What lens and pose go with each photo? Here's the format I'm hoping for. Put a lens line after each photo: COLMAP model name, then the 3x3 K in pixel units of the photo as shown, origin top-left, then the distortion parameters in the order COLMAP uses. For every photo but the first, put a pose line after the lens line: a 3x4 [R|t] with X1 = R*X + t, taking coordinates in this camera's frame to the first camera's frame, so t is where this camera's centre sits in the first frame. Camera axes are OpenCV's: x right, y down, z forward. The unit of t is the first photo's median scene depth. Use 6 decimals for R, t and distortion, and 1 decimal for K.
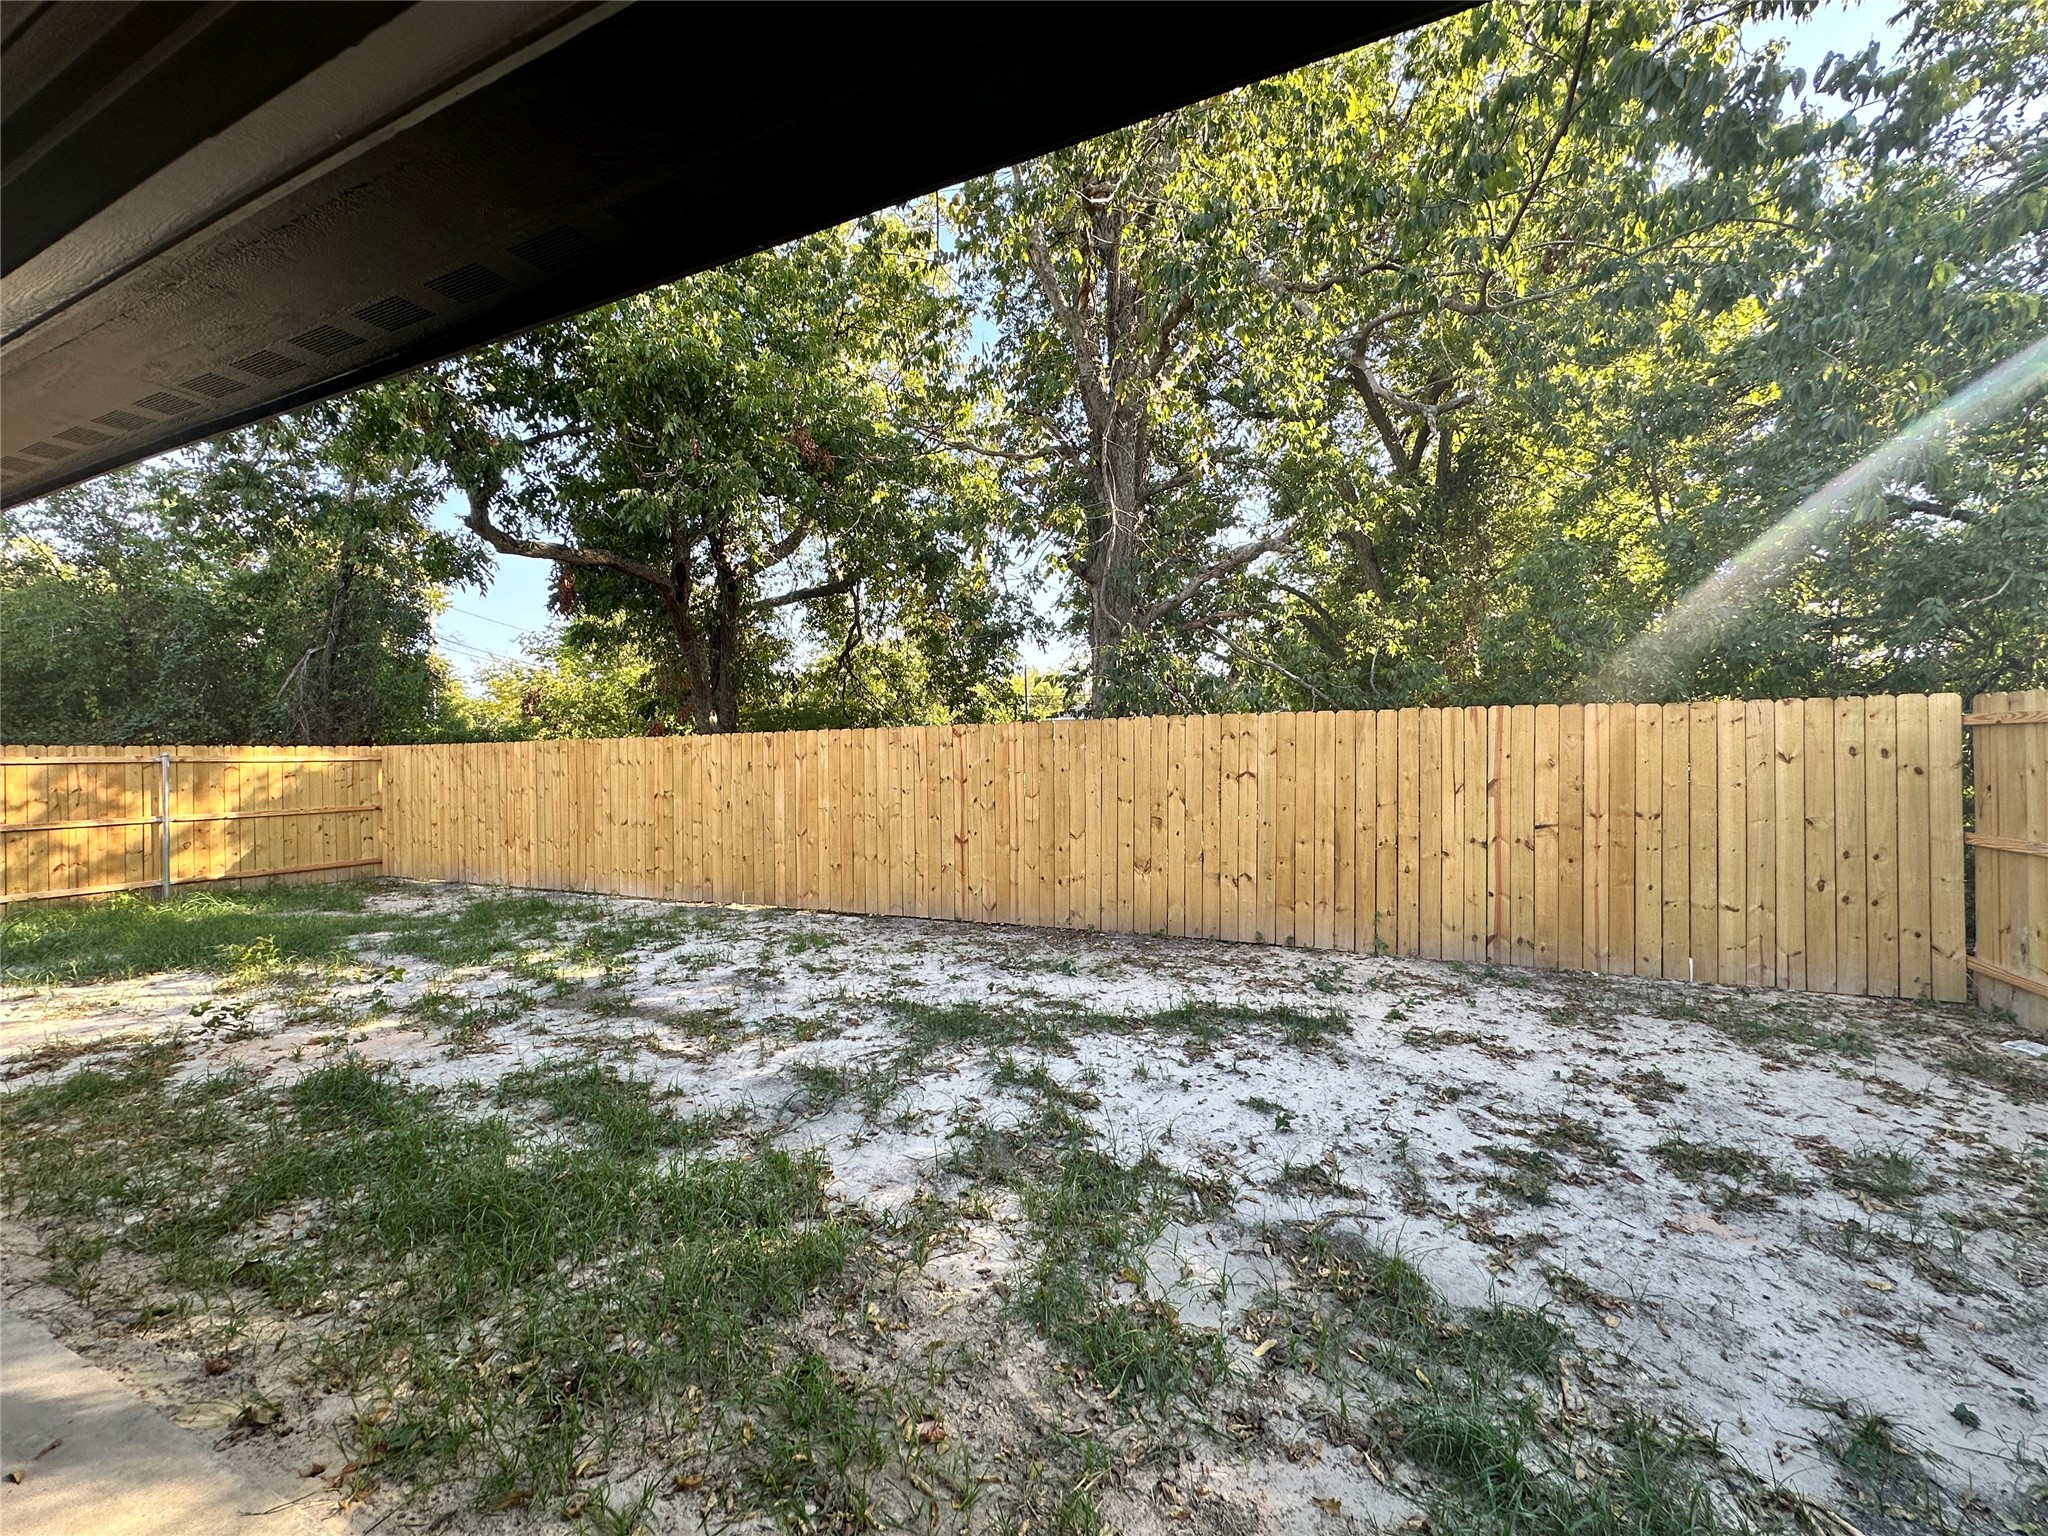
lens RADIAL K [[815.0, 0, 1023.4], [0, 815.0, 767.7], [0, 0, 1]] dist [-0.004075, 0.000882]
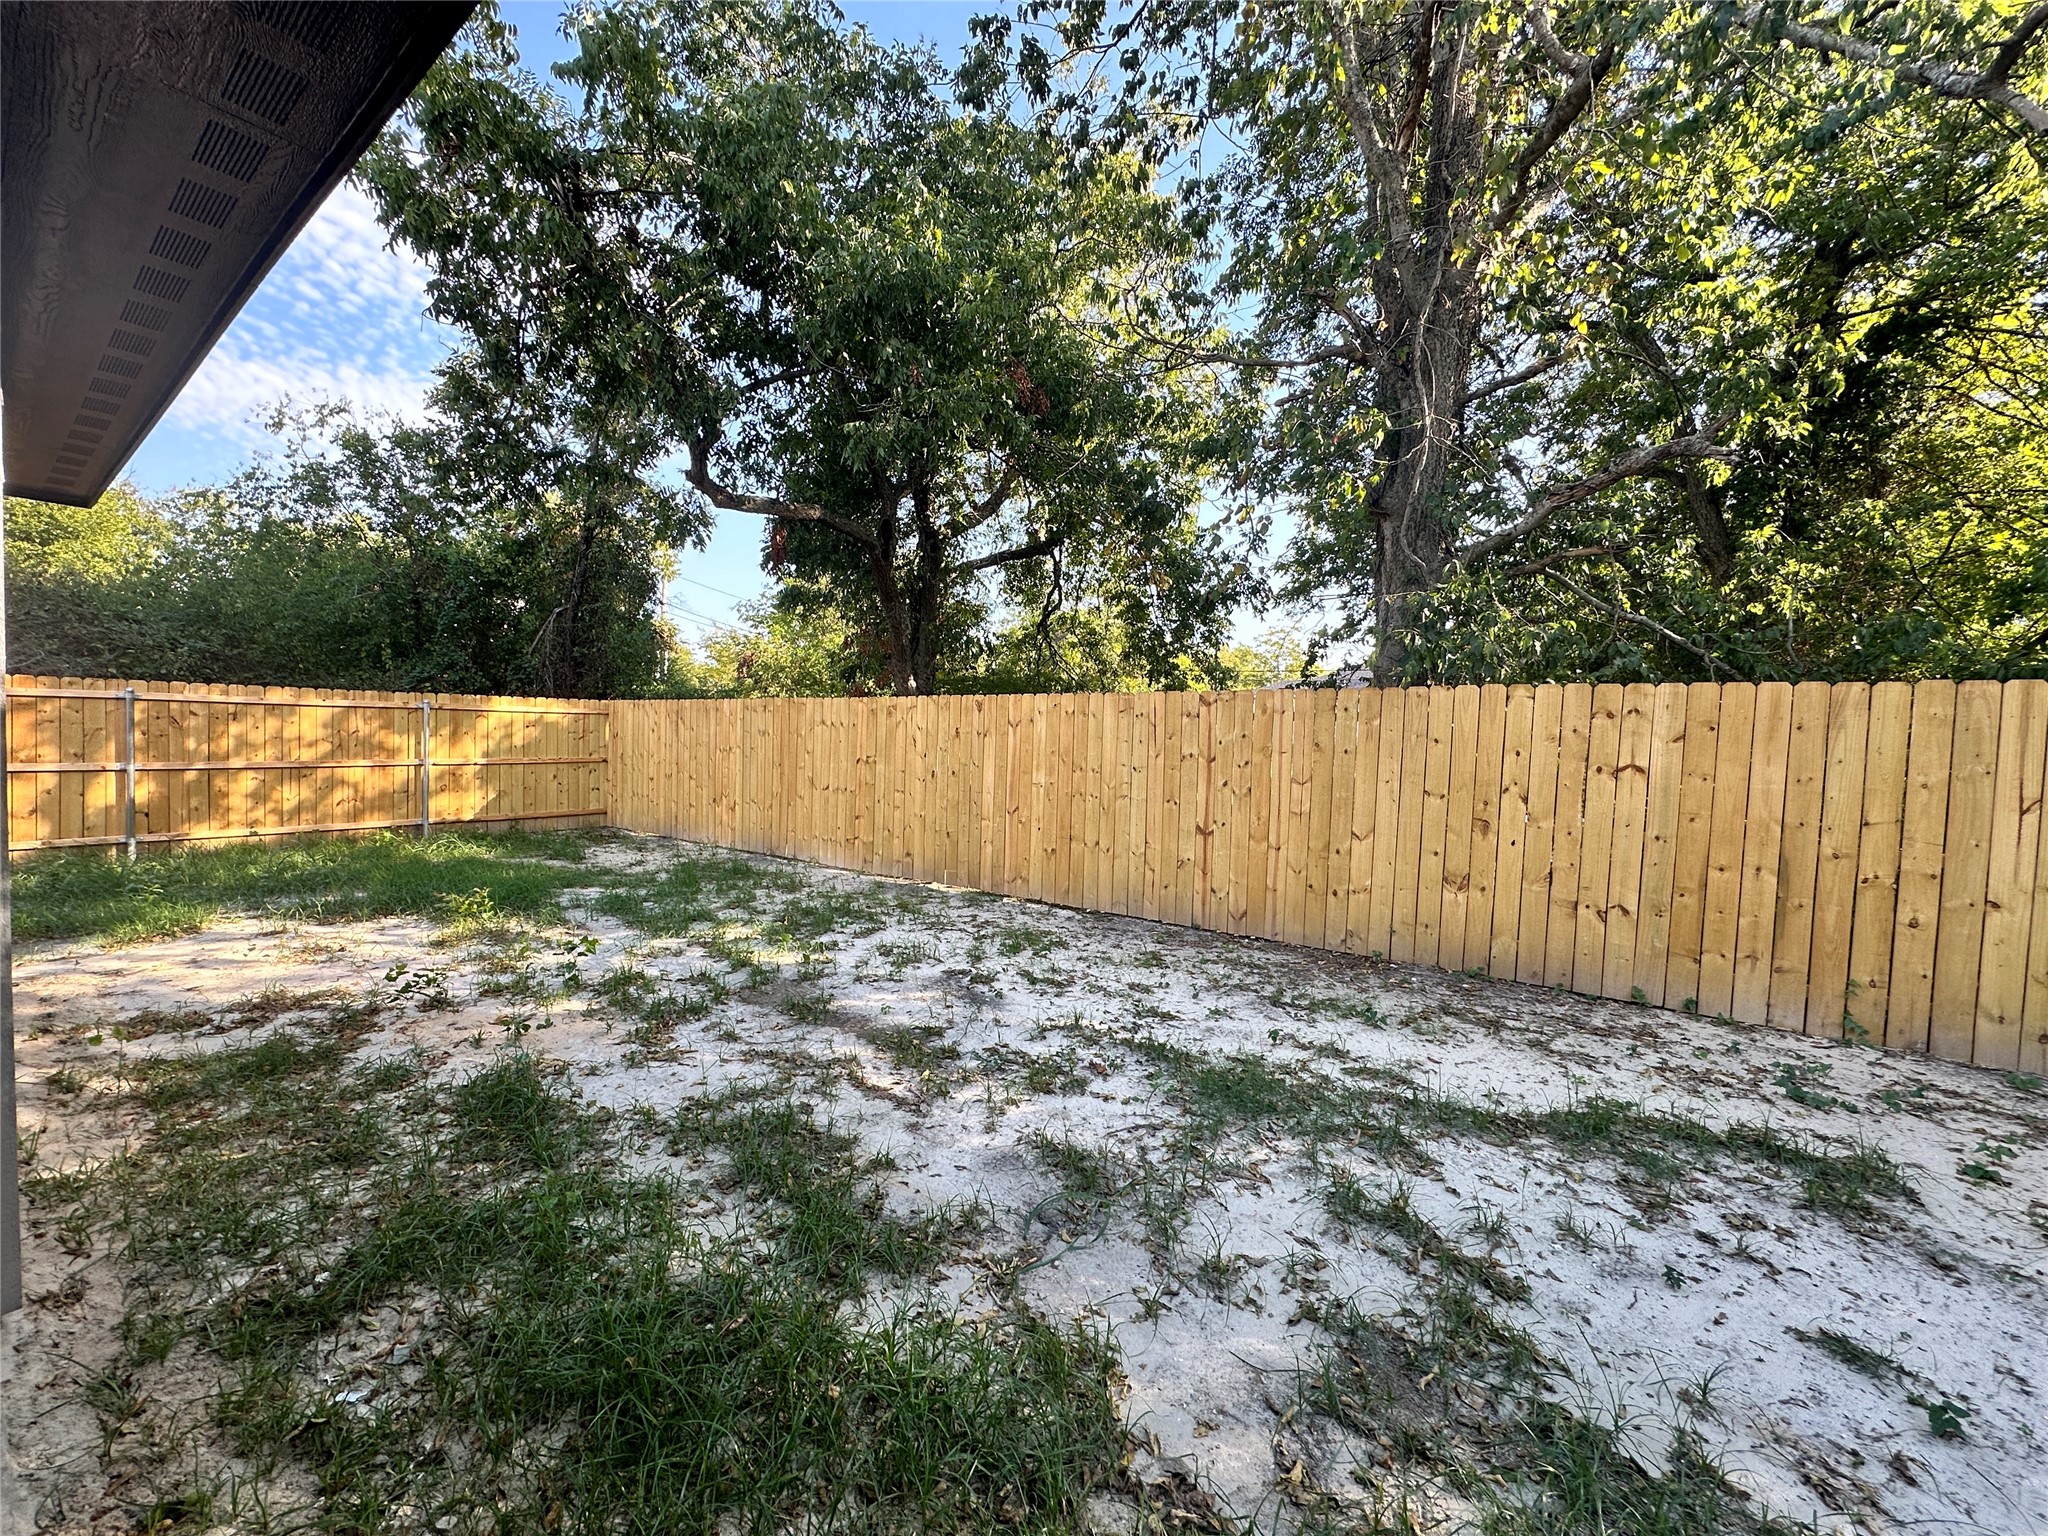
lens RADIAL K [[815.0, 0, 1025.0], [0, 815.0, 769.9], [0, 0, 1]] dist [-0.004075, 0.000882]
pose [[0.976435, 0.046862, -0.210664, -0.133778], [-0.039891, 0.998510, 0.037223, 0.005828], [0.212095, -0.027942, 0.976850, 0.254641]]
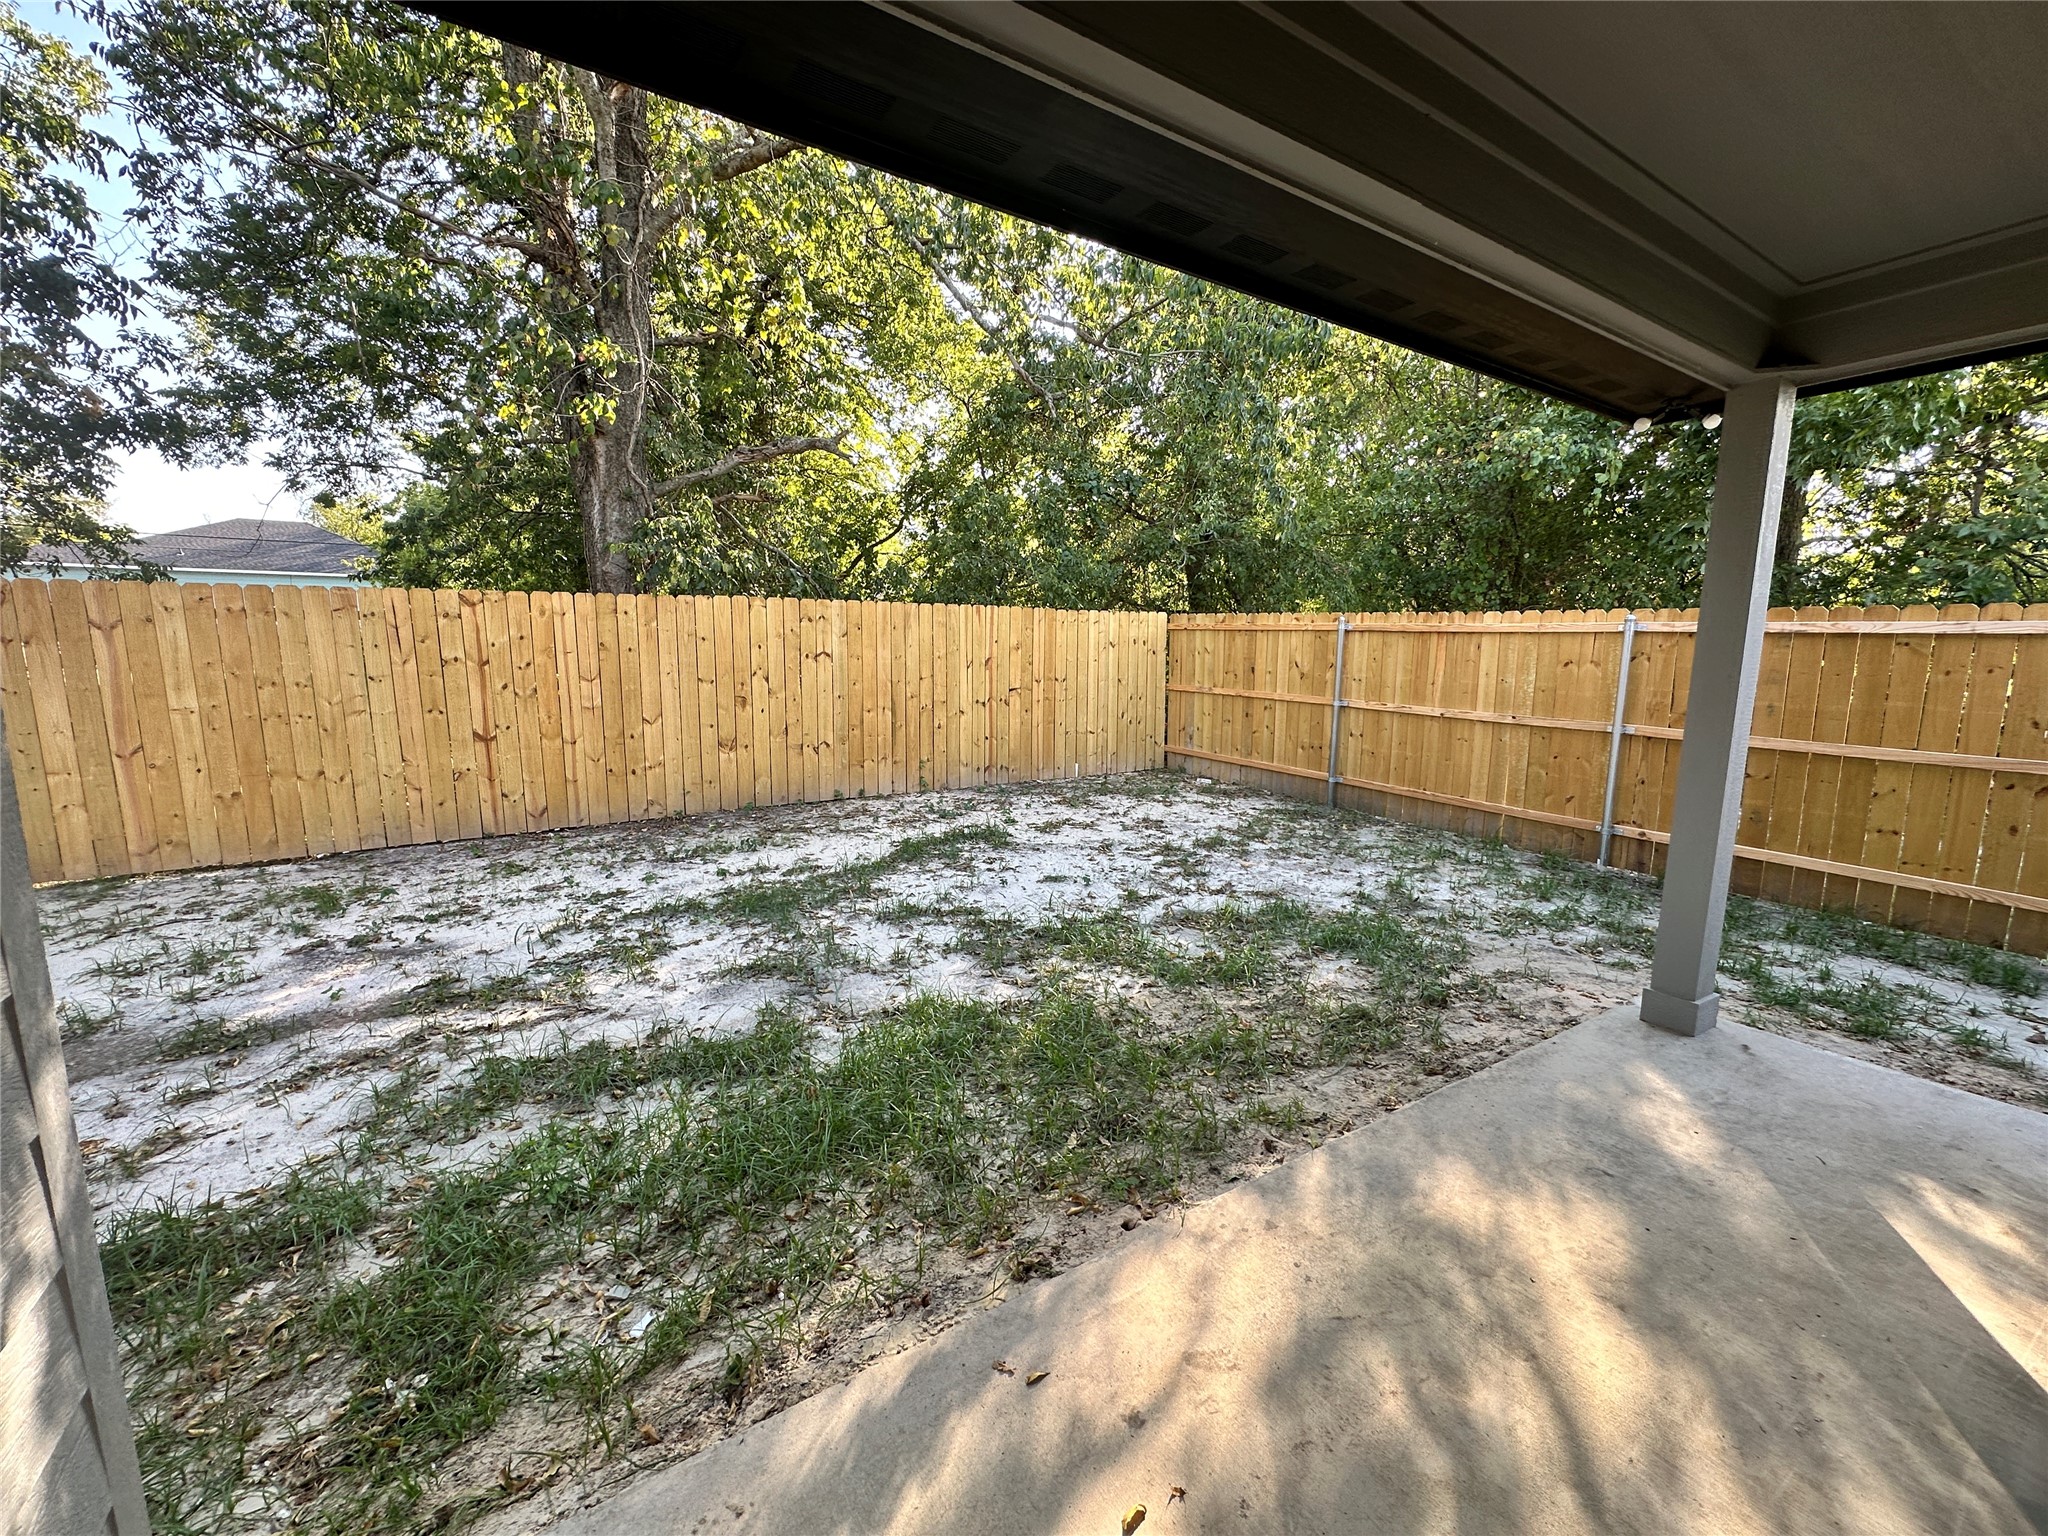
lens RADIAL K [[815.0, 0, 1018.9], [0, 815.0, 769.6], [0, 0, 1]] dist [-0.004075, 0.000882]
pose [[0.546367, -0.117974, 0.829196, -0.735579], [-0.006862, 0.989366, 0.145284, 0.000677], [-0.837518, -0.085068, 0.539747, 0.204373]]
